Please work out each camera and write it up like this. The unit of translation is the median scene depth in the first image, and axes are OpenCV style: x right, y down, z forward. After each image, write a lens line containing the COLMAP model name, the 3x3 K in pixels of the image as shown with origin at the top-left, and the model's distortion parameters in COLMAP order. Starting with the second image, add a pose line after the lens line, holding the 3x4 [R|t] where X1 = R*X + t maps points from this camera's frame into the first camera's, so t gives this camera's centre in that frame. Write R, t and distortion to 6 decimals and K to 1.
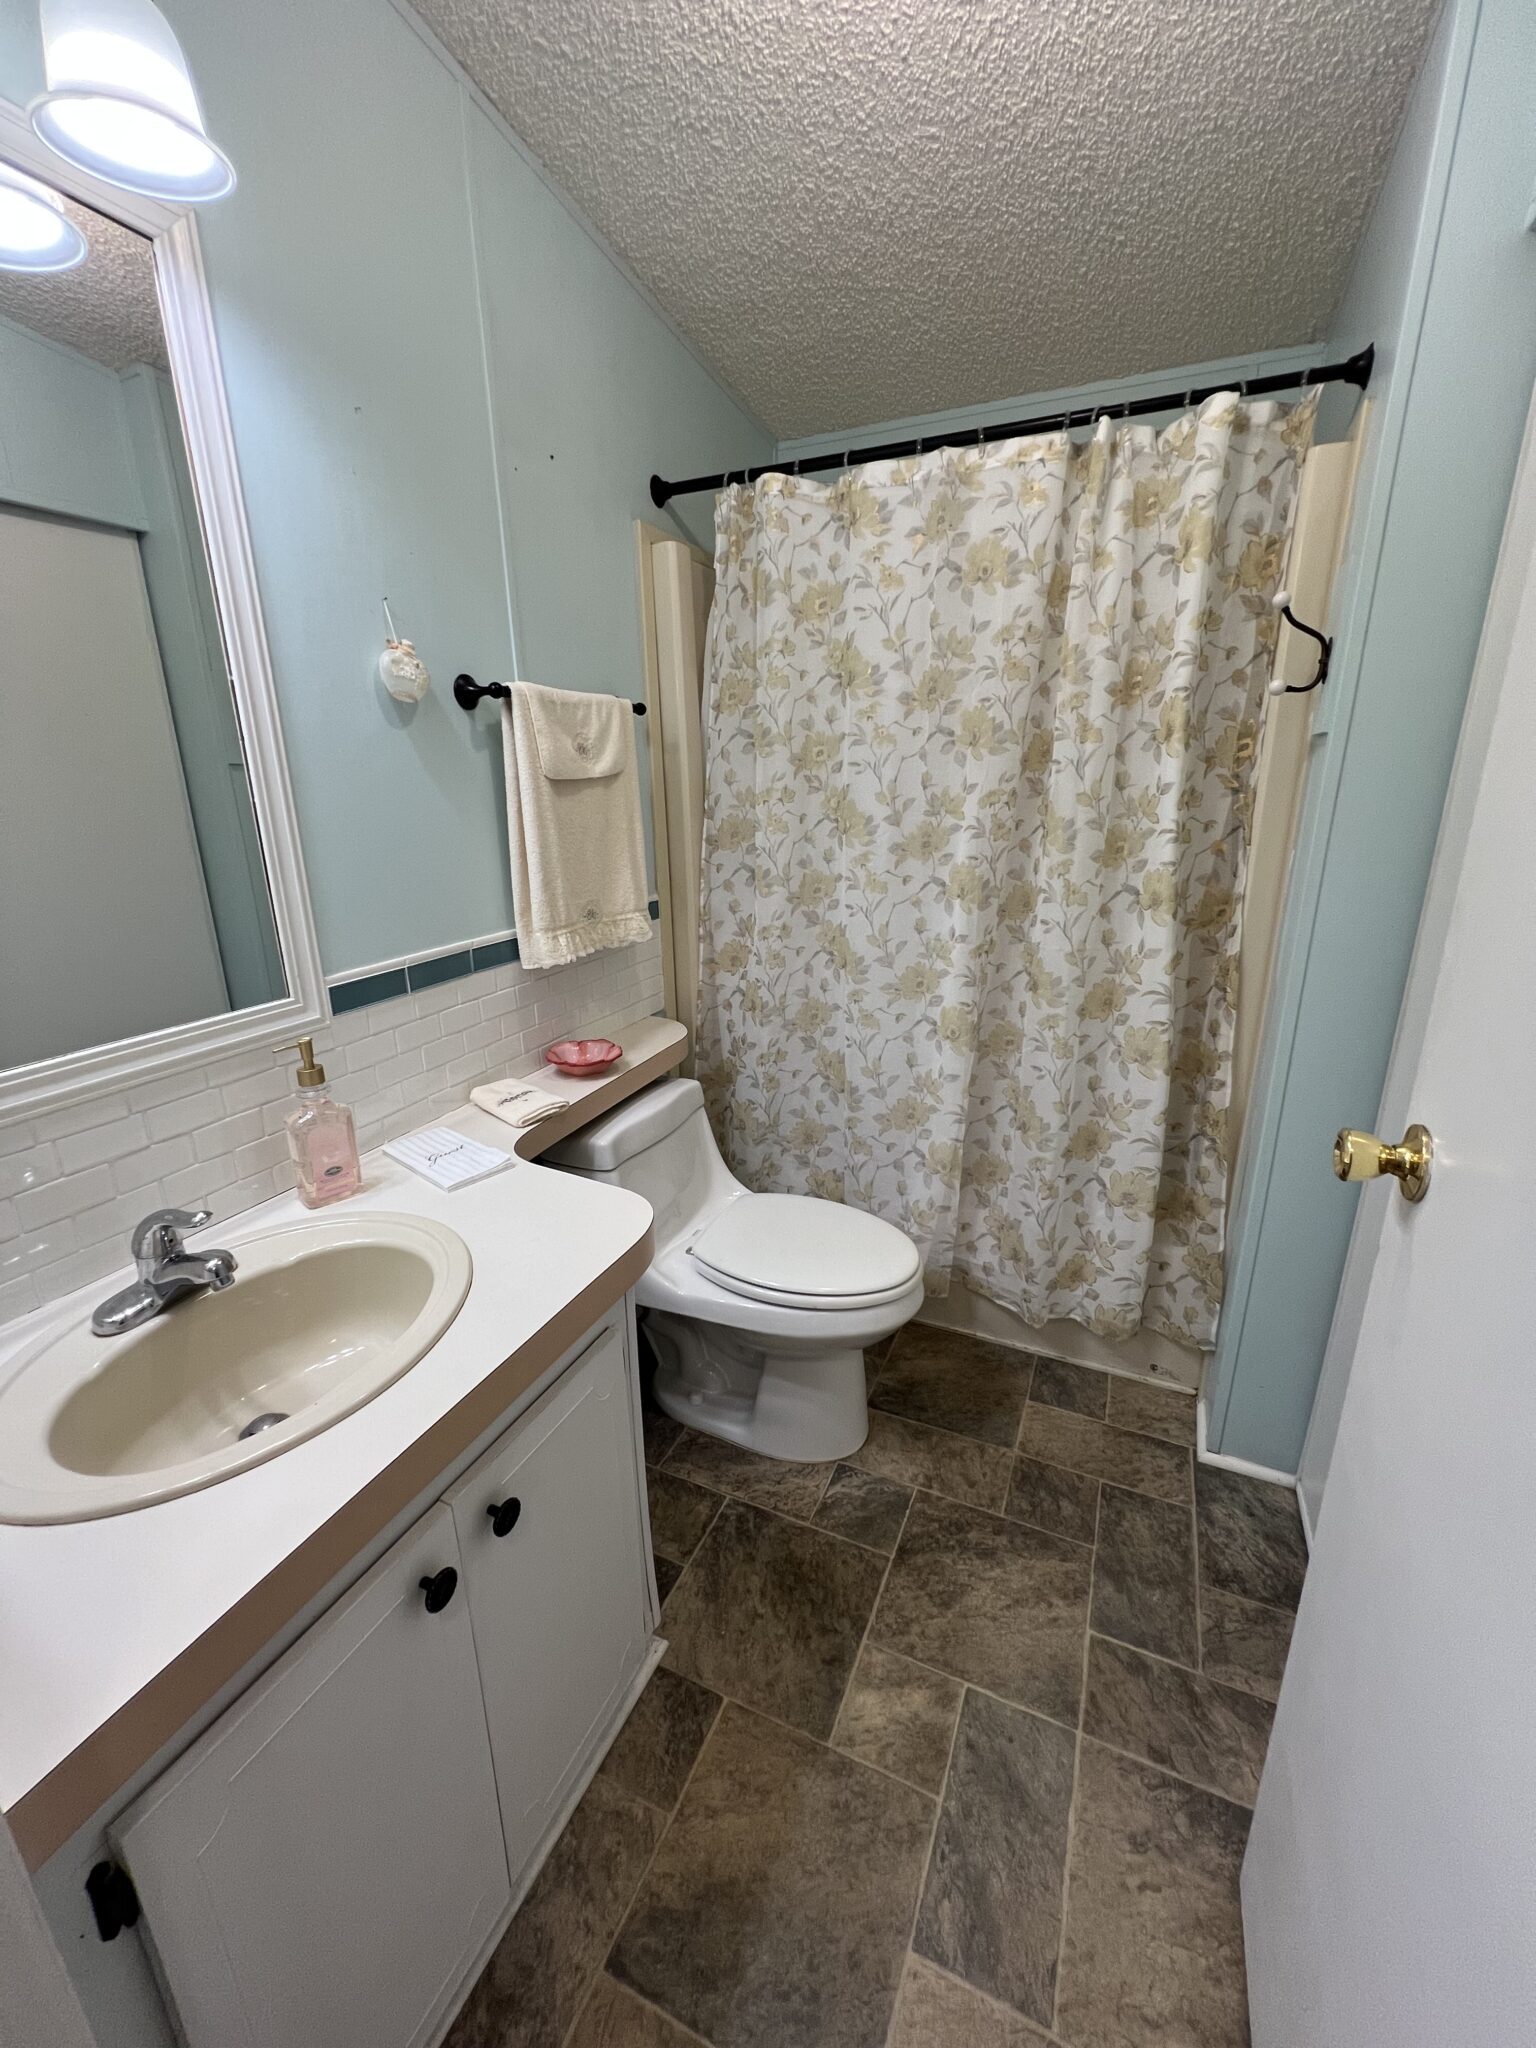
lens RADIAL K [[820.7, 0, 776.4], [0, 820.7, 1019.3], [0, 0, 1]] dist [-0.001514, 0.000235]
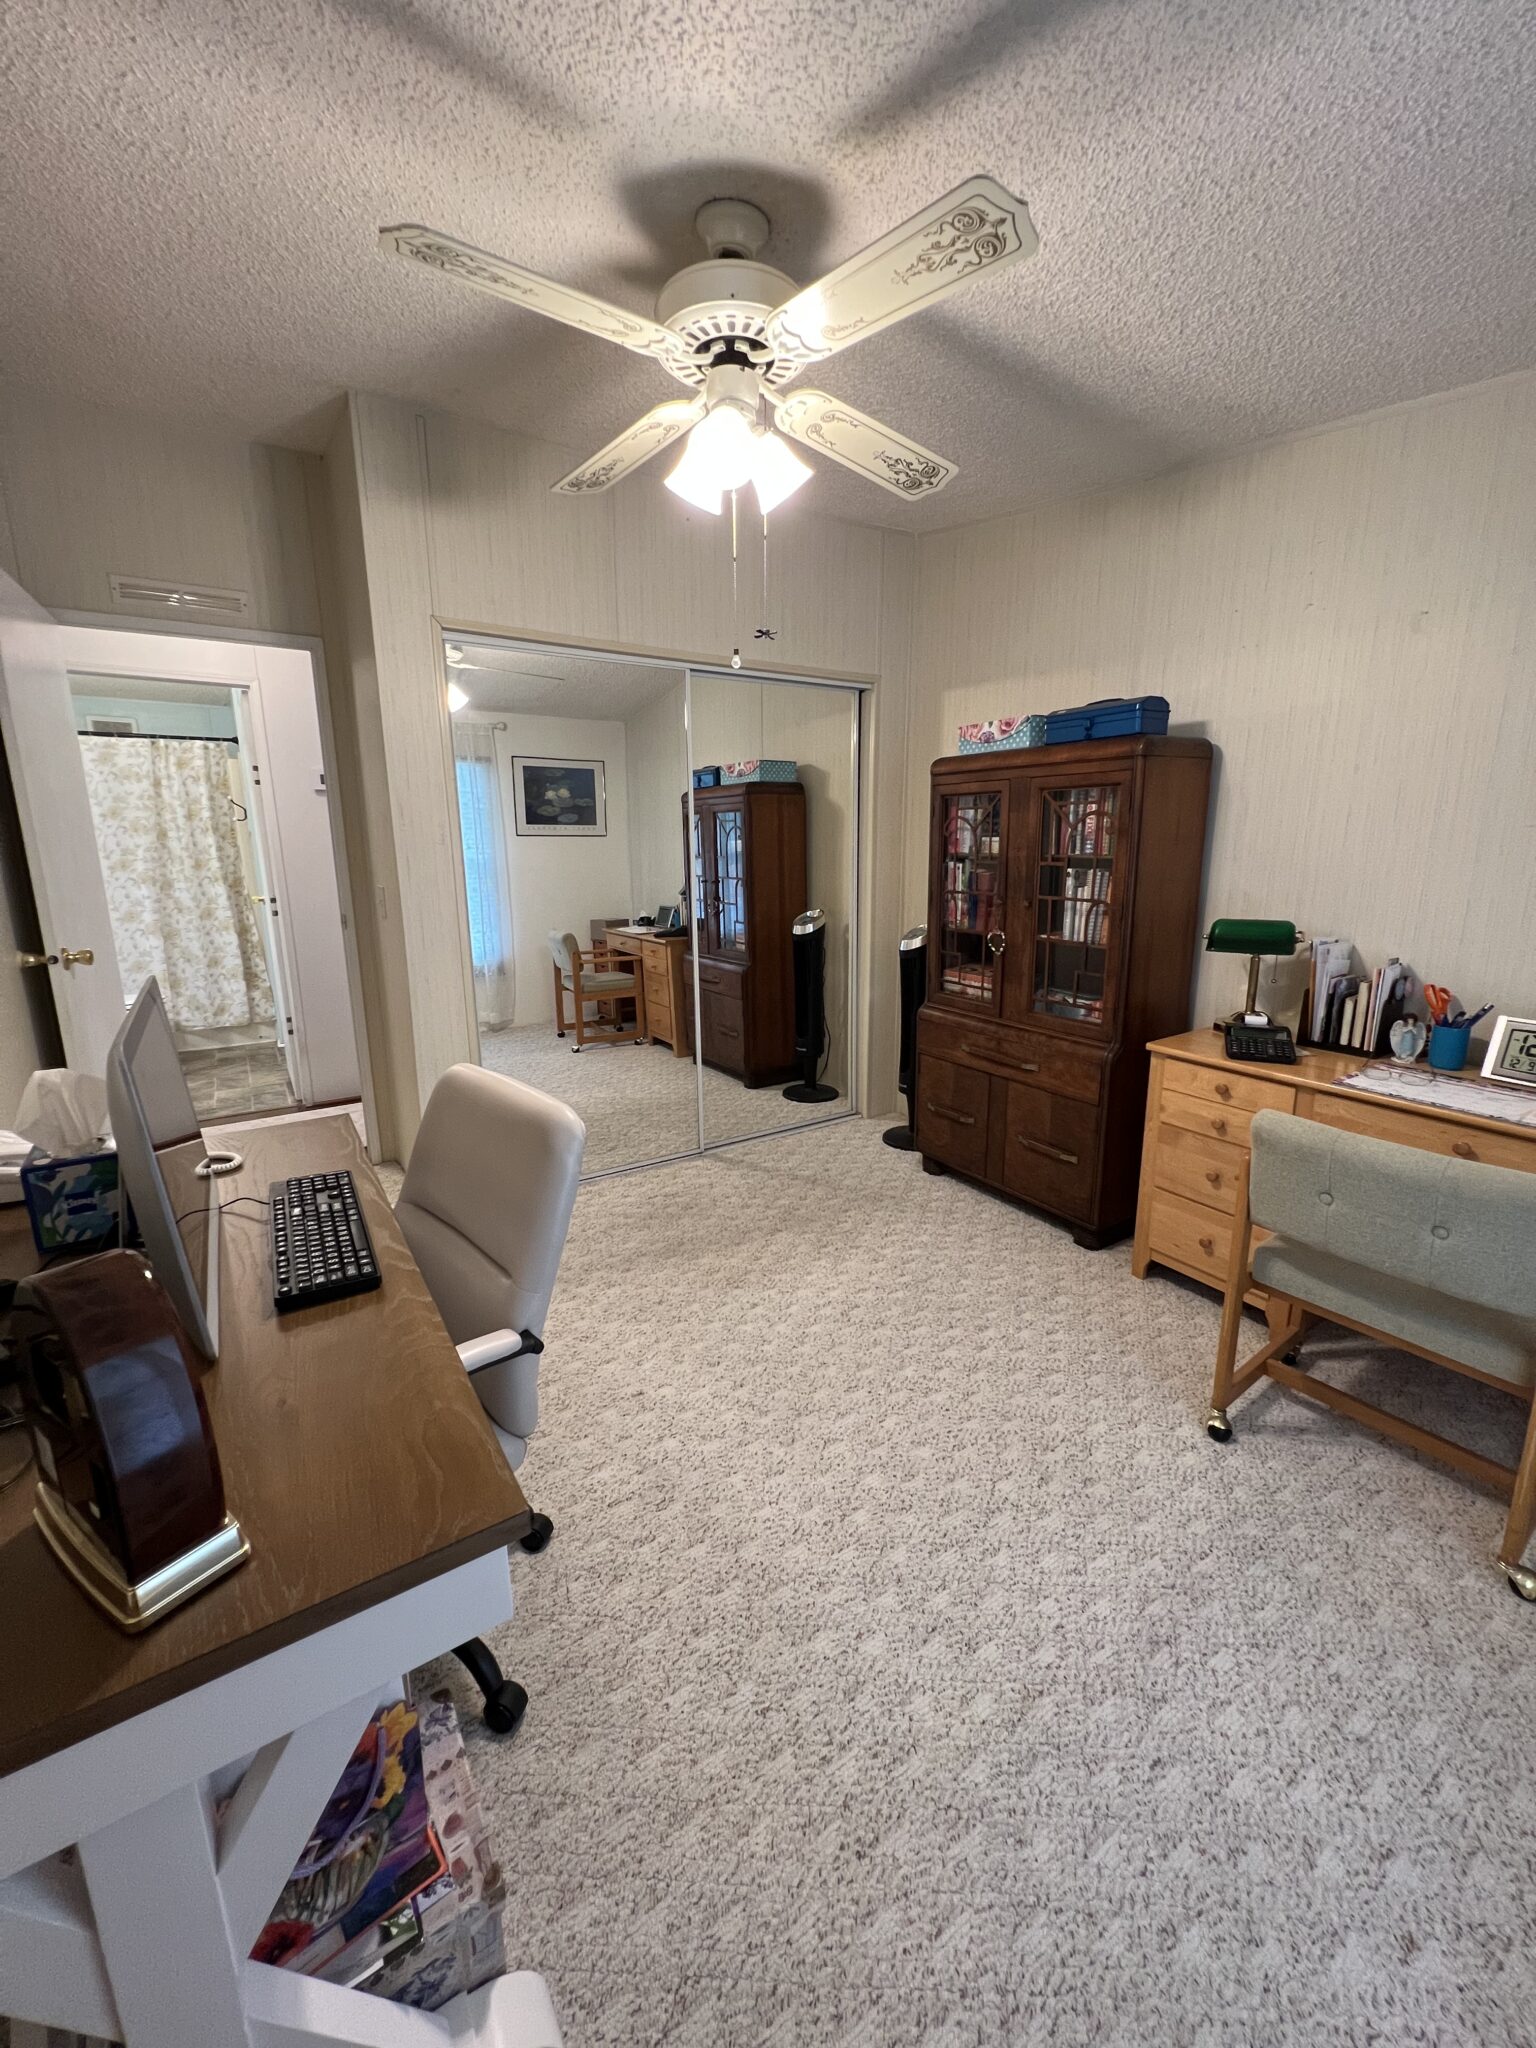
lens RADIAL K [[819.9, 0, 767.6], [0, 819.9, 1011.1], [0, 0, 1]] dist [-0.003687, 0.001179]
pose [[0.528170, -0.172284, 0.831478, -1.158599], [0.239557, 0.969658, 0.048744, 0.717075], [-0.814647, 0.173441, 0.553416, -2.453783]]
